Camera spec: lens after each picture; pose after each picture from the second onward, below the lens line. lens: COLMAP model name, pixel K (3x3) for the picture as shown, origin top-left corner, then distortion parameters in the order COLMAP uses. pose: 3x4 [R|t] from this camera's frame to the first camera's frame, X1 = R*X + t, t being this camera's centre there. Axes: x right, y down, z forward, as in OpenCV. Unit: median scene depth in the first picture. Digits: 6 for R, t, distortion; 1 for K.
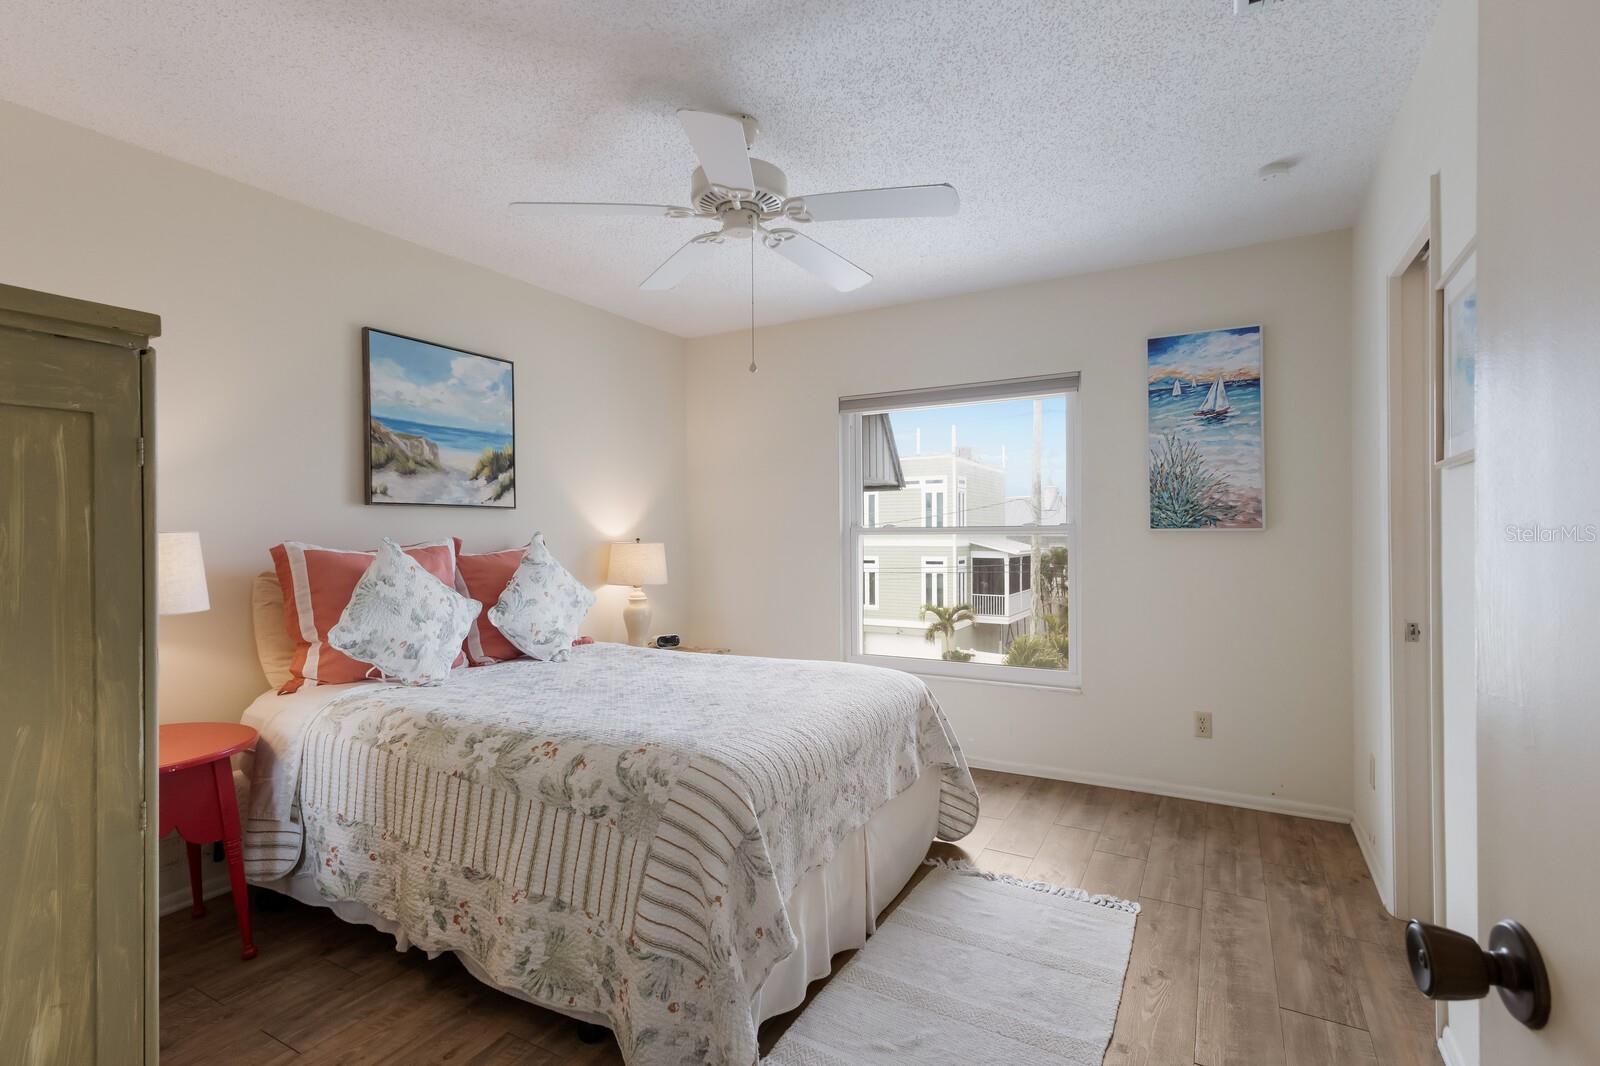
lens RADIAL K [[768.7, 0, 793.8], [0, 768.7, 529.8], [0, 0, 1]] dist [0.018453, 0.000801]
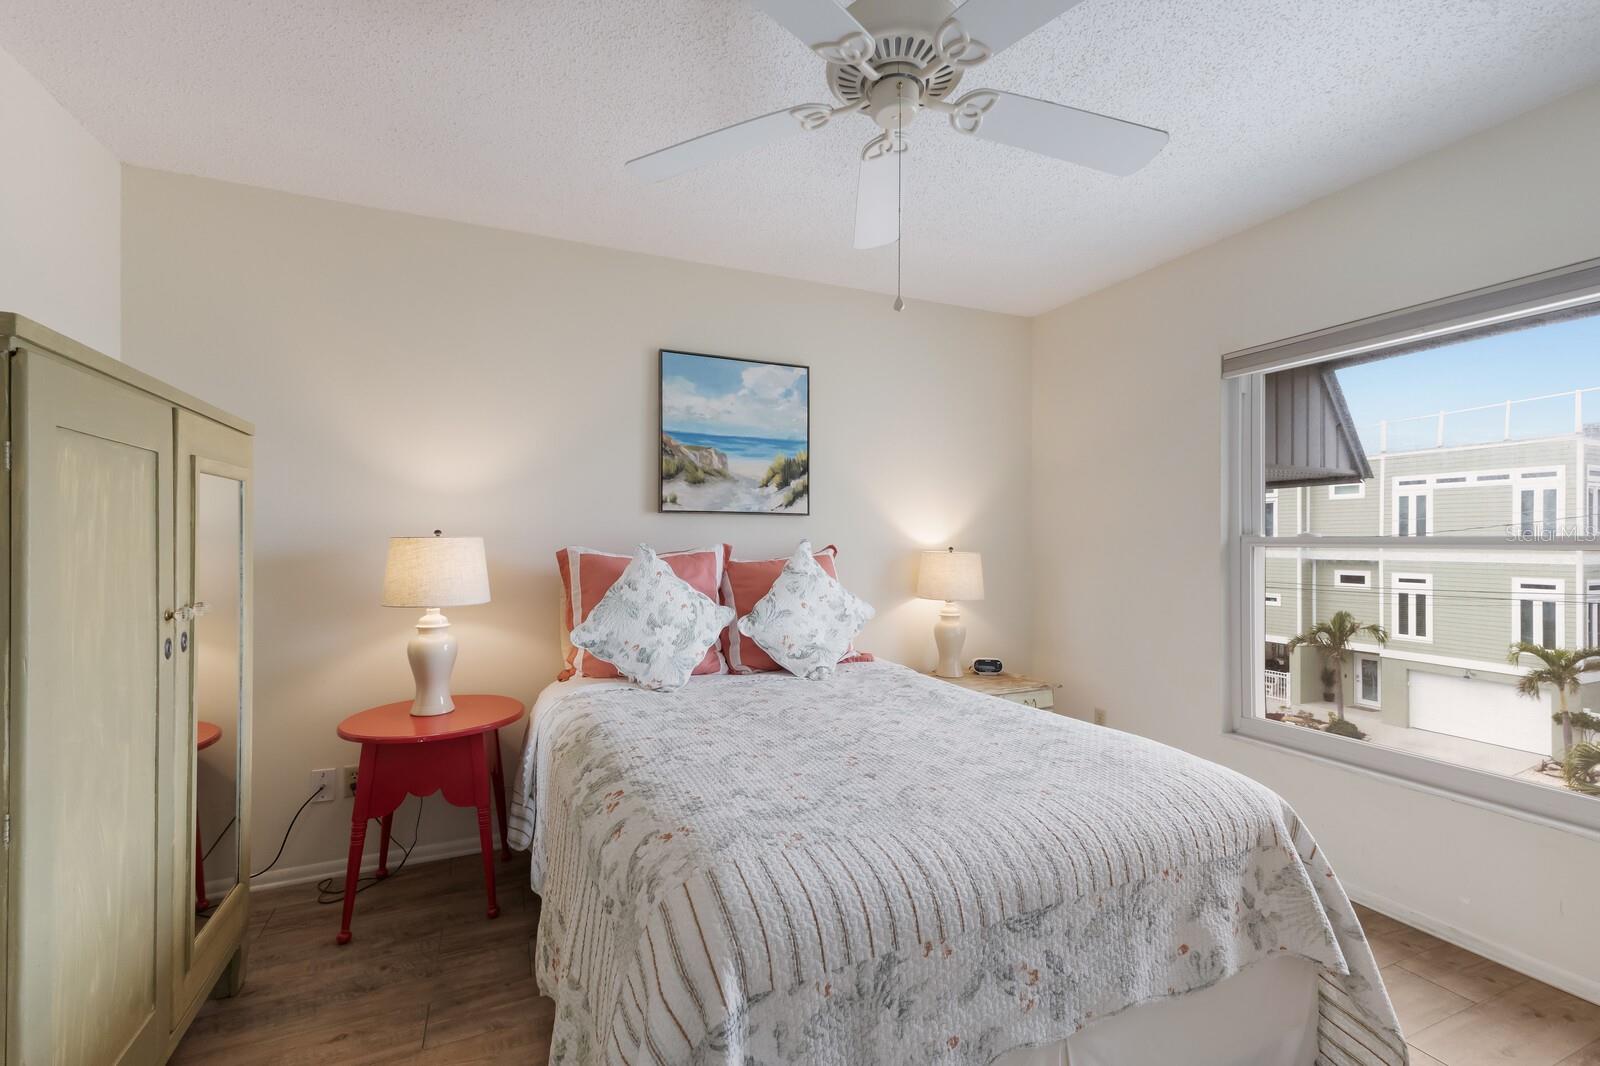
lens RADIAL K [[693.6, 0, 797.8], [0, 693.6, 535.0], [0, 0, 1]] dist [0.021870, -0.000125]
pose [[0.800144, 0.004772, -0.599789, 0.186214], [-0.006736, 0.999977, -0.001030, -0.001602], [0.599770, 0.004864, 0.800157, 0.332403]]
